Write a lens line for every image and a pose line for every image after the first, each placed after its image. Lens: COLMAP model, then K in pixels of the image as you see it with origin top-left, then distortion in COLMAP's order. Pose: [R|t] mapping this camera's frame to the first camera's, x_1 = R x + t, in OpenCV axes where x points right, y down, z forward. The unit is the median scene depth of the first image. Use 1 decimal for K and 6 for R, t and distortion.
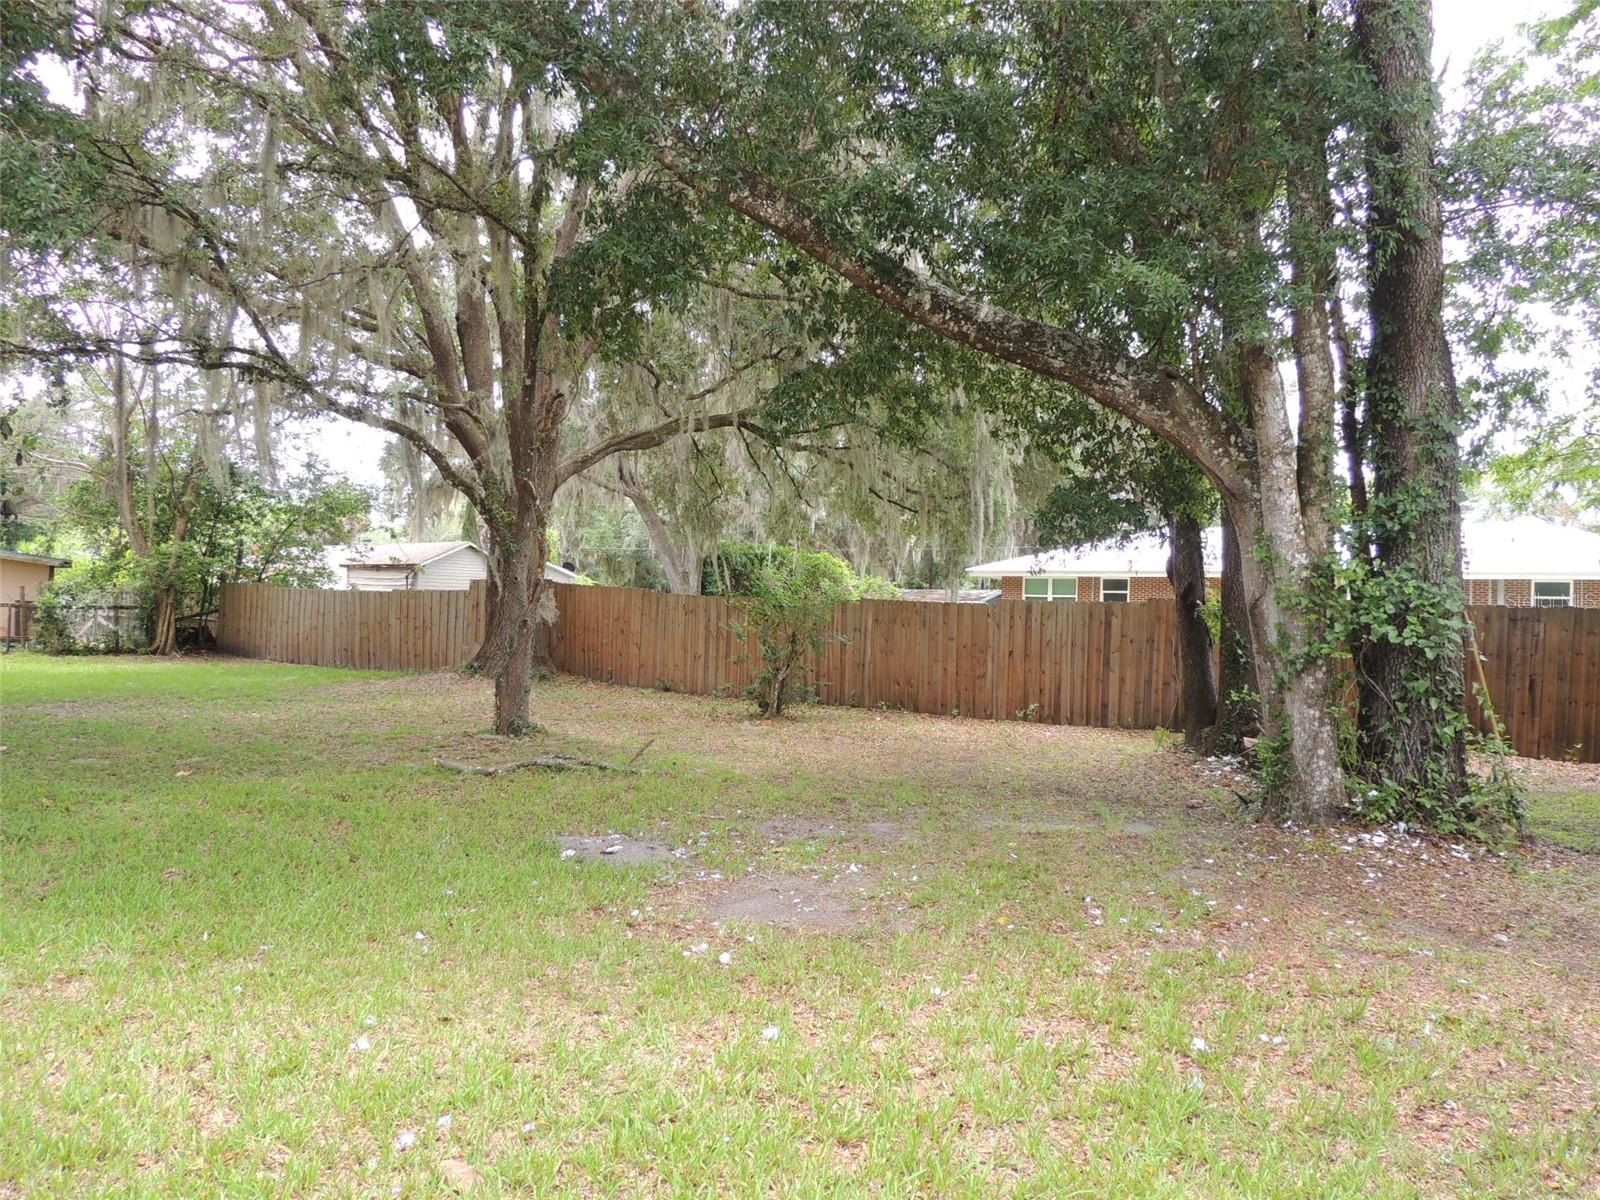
lens RADIAL K [[1135.0, 0, 804.2], [0, 1135.0, 603.9], [0, 0, 1]] dist [-0.024891, 0.010792]
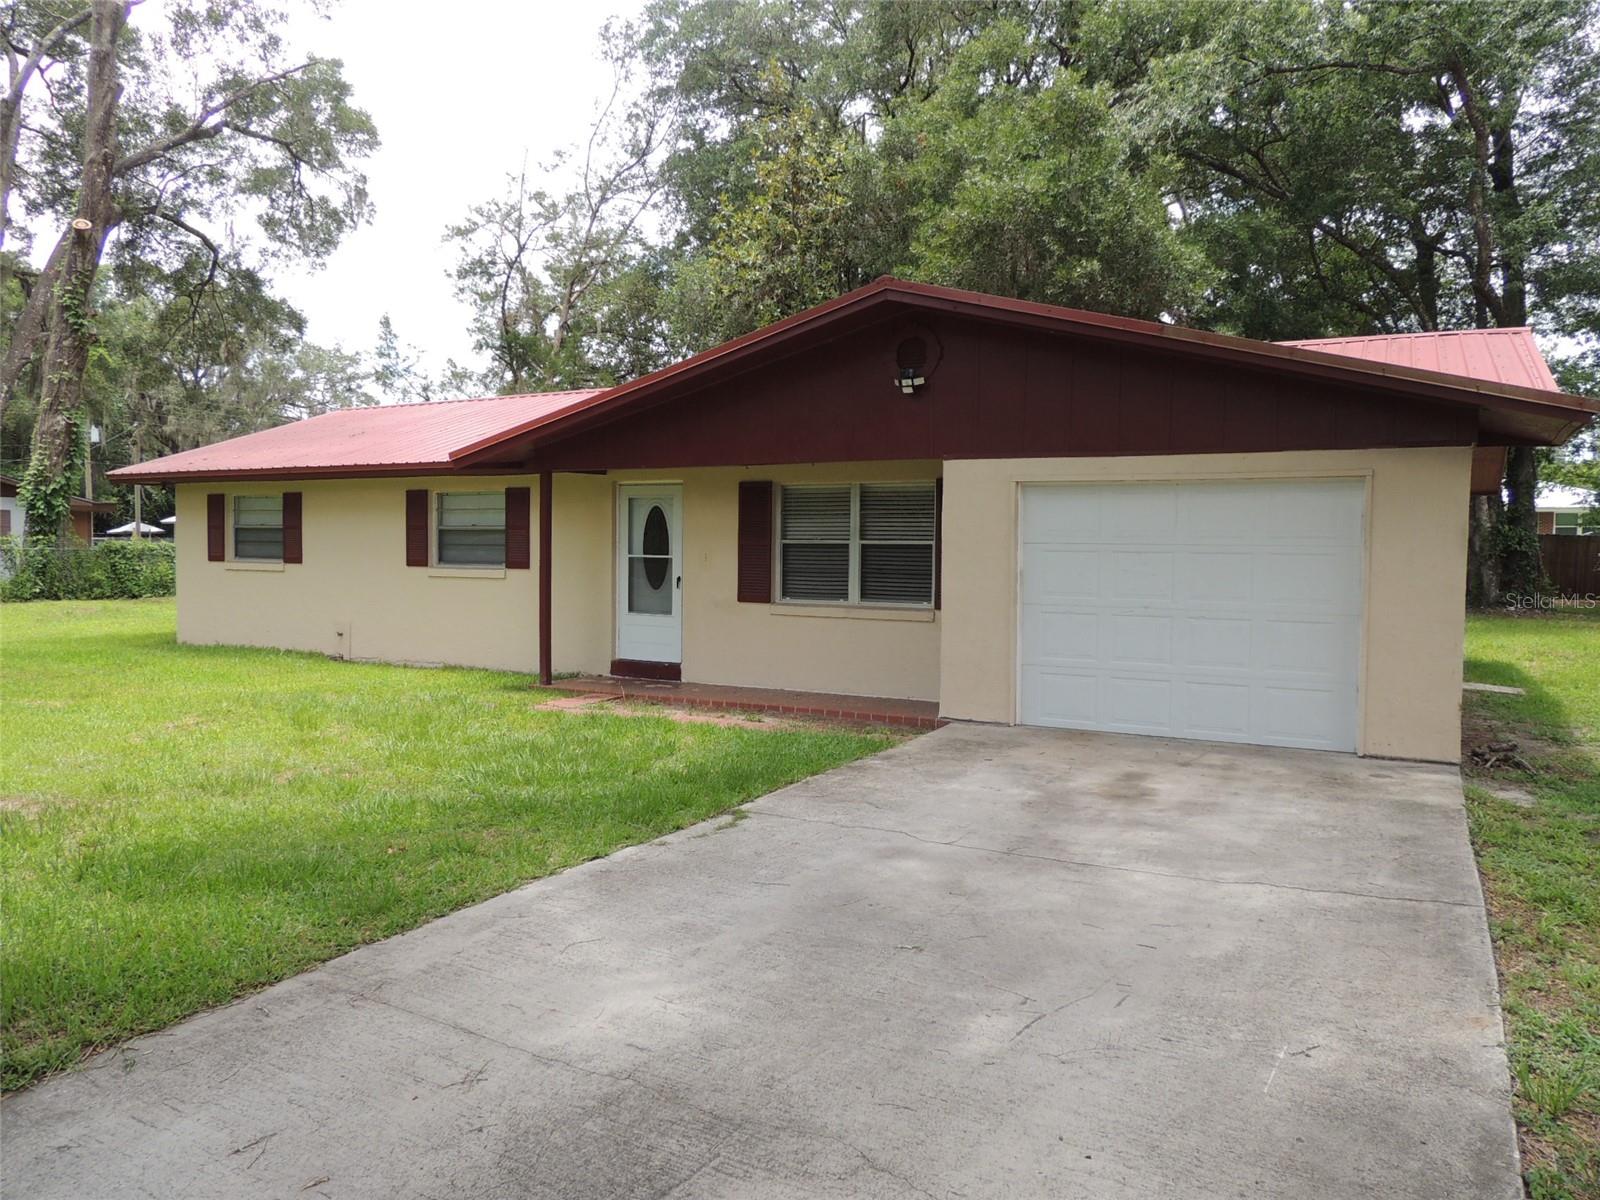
lens RADIAL K [[1135.0, 0, 801.8], [0, 1135.0, 599.9], [0, 0, 1]] dist [-0.024891, 0.010792]
pose [[0.998341, -0.023805, 0.052430, -1.688448], [0.020600, 0.997935, 0.060844, -0.061764], [-0.053770, -0.059663, 0.996769, -2.112386]]
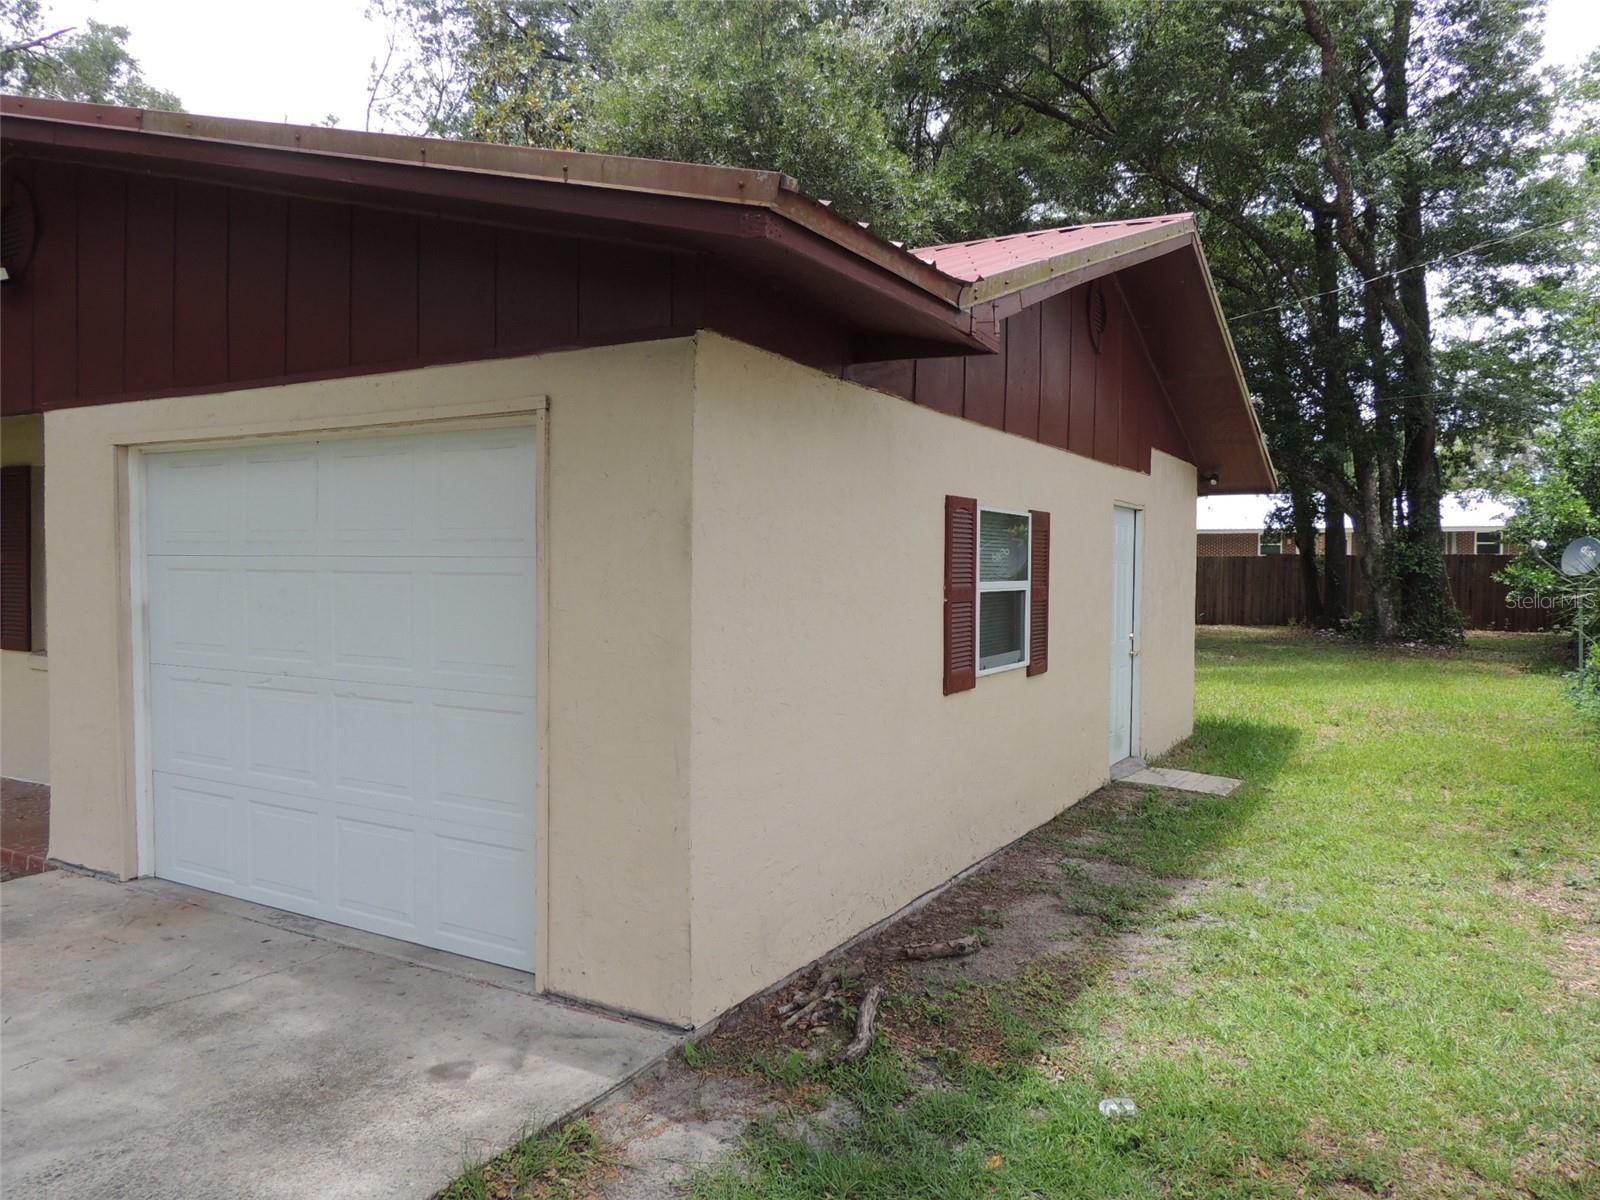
lens RADIAL K [[1135.0, 0, 794.2], [0, 1135.0, 597.4], [0, 0, 1]] dist [-0.024891, 0.010792]
pose [[0.999421, -0.020525, 0.027139, -1.001436], [0.019498, 0.999103, 0.037580, -0.035381], [-0.027886, -0.037029, 0.998925, -1.592370]]
